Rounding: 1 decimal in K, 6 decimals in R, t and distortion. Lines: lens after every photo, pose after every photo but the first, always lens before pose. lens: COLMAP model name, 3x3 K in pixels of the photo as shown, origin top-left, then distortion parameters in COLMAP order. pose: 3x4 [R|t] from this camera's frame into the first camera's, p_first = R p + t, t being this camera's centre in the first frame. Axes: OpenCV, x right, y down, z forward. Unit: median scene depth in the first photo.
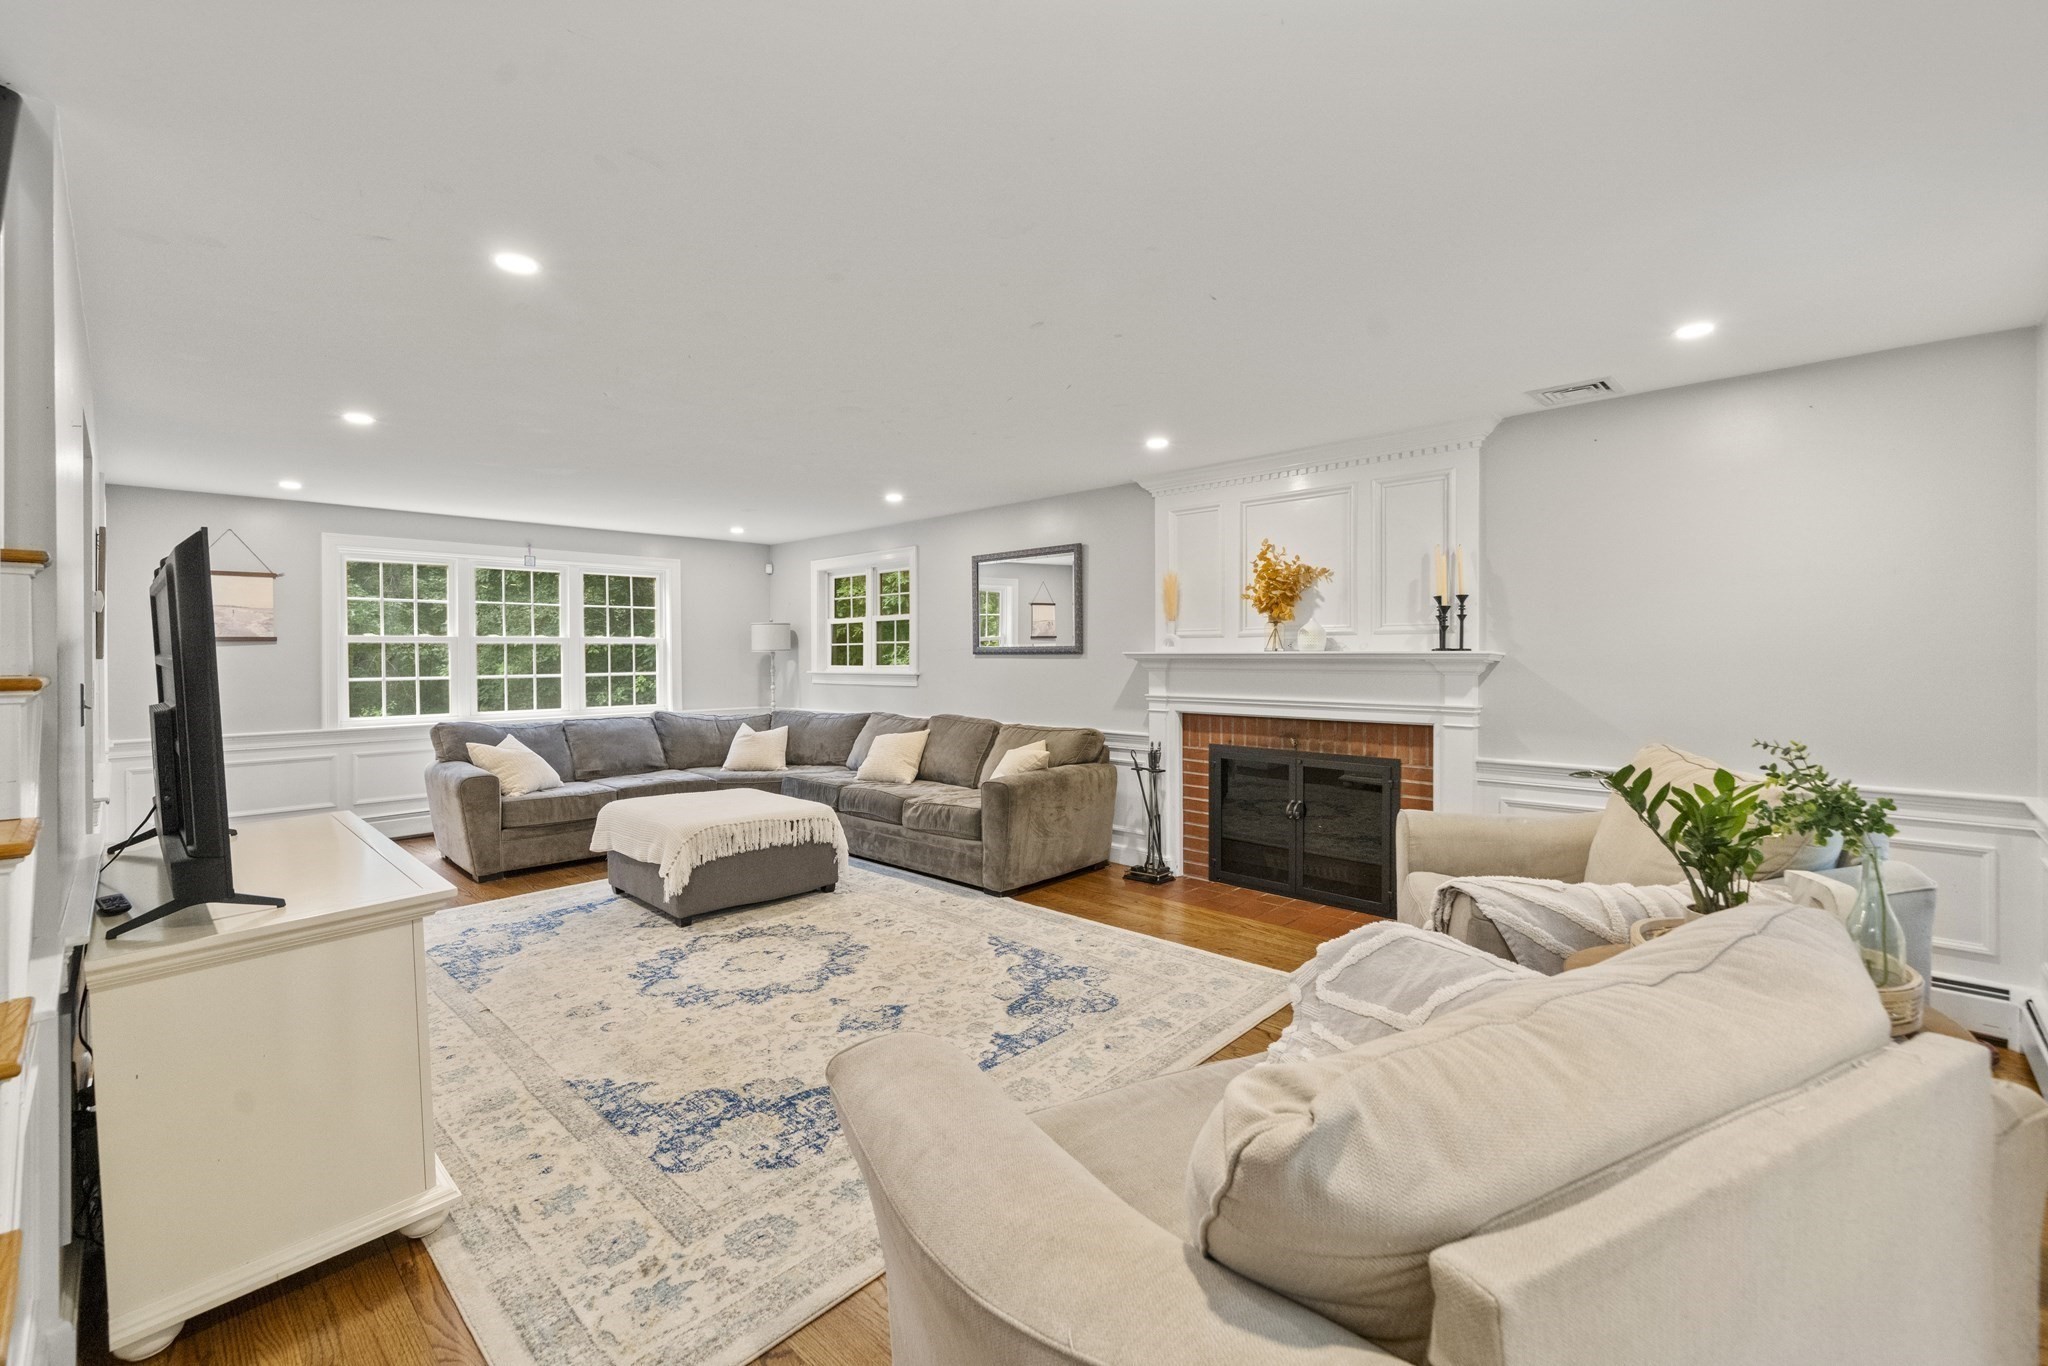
lens RADIAL K [[866.0, 0, 1014.3], [0, 866.0, 663.5], [0, 0, 1]] dist [0.000058, 0.000084]
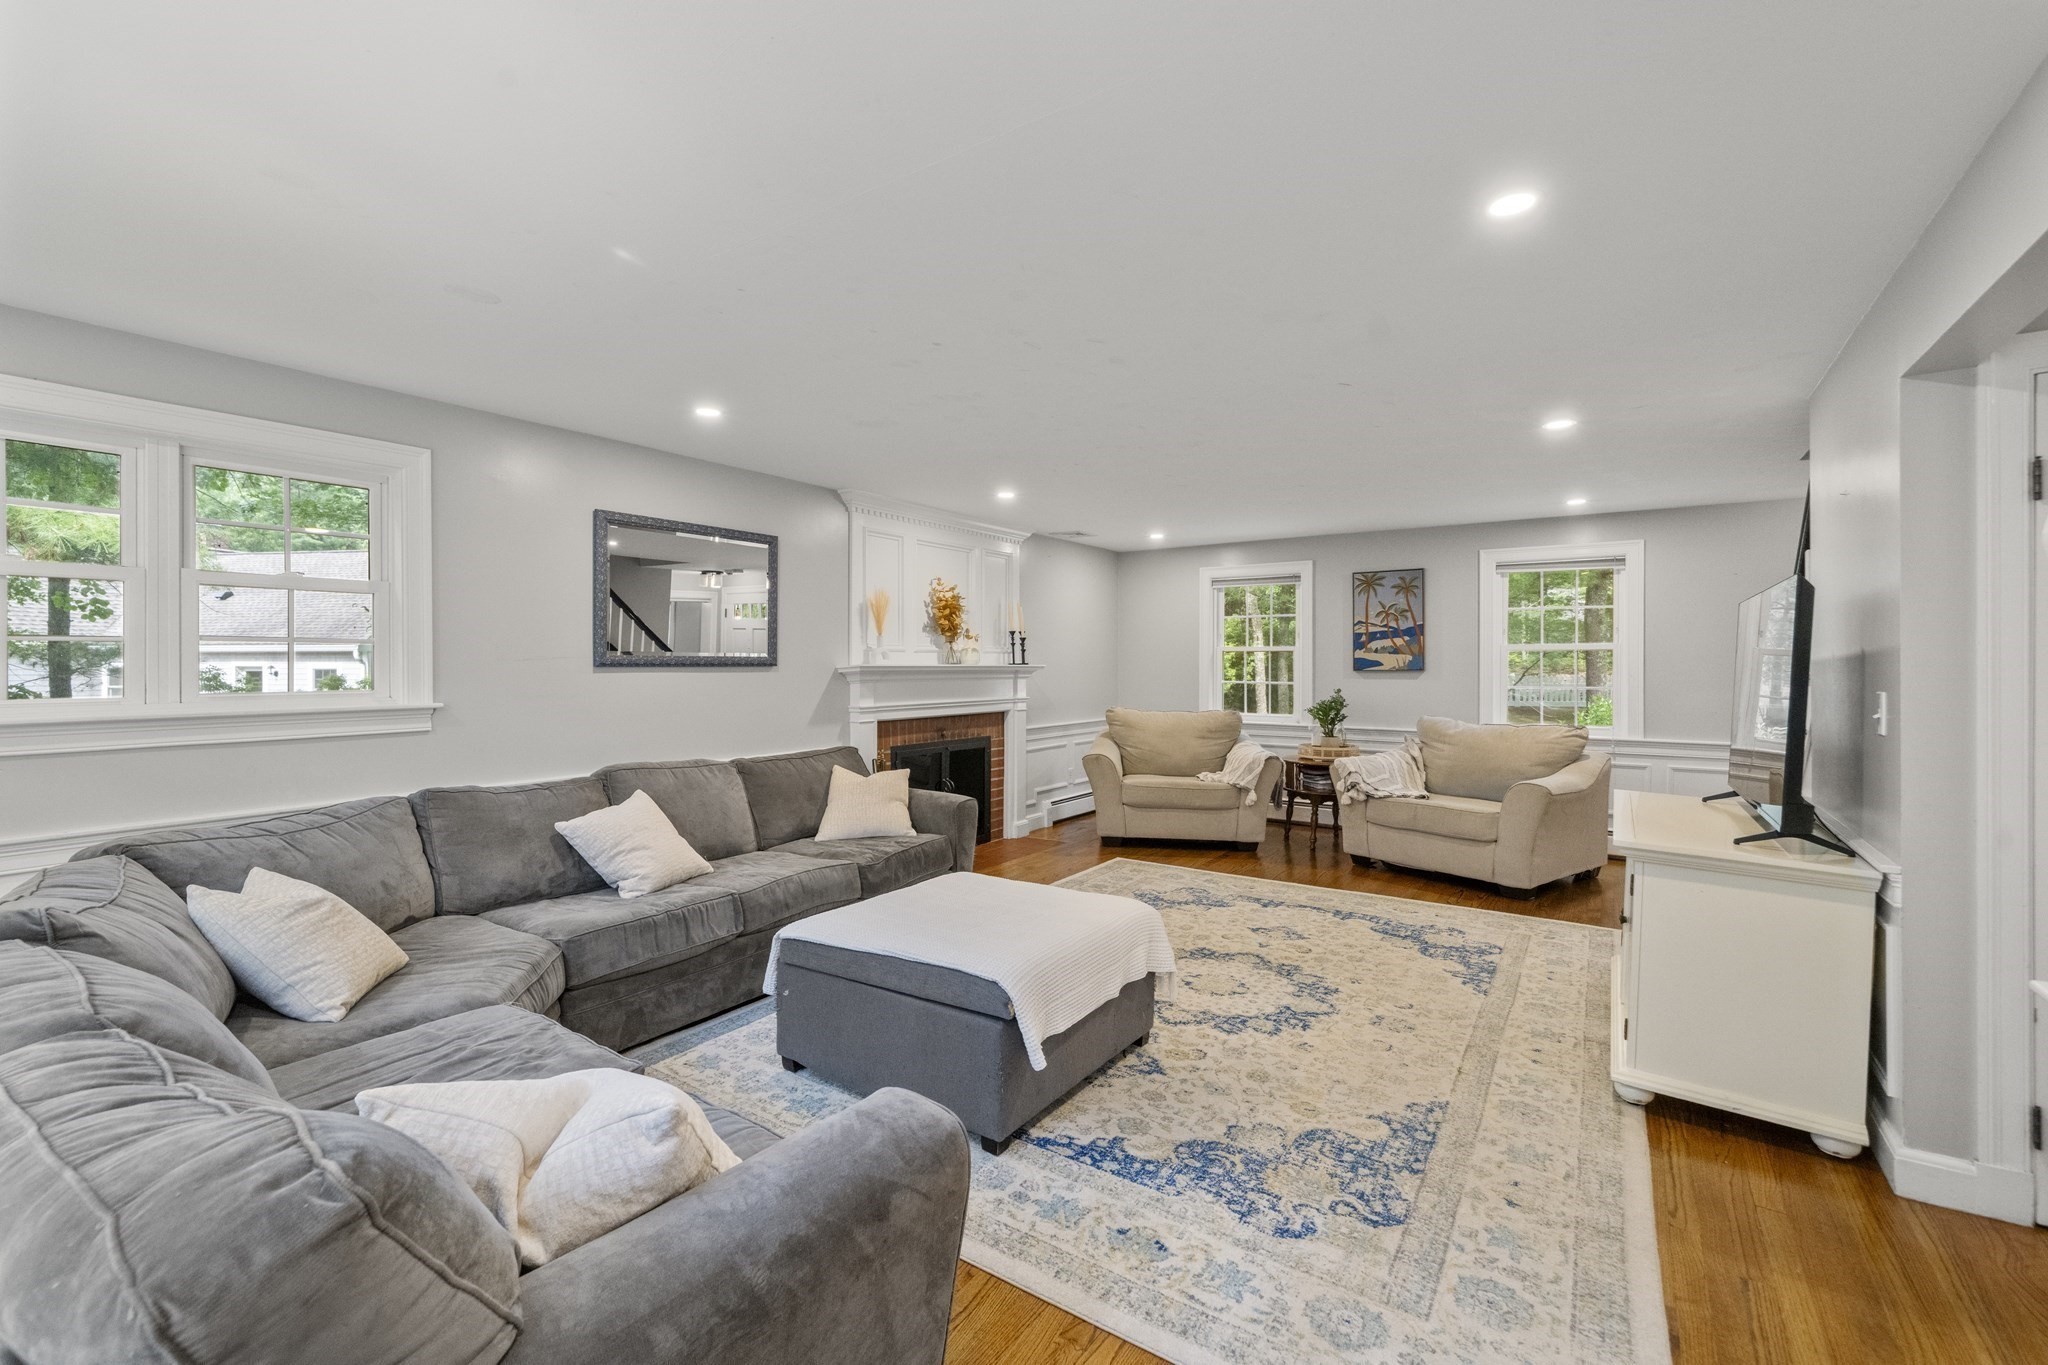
lens RADIAL K [[866.0, 0, 1014.3], [0, 866.0, 663.0], [0, 0, 1]] dist [0.000058, 0.000084]
pose [[-0.162344, 0.005740, 0.986718, -1.252344], [0.012617, 0.999913, -0.003741, -0.012785], [-0.986654, 0.011842, -0.162402, 1.414301]]
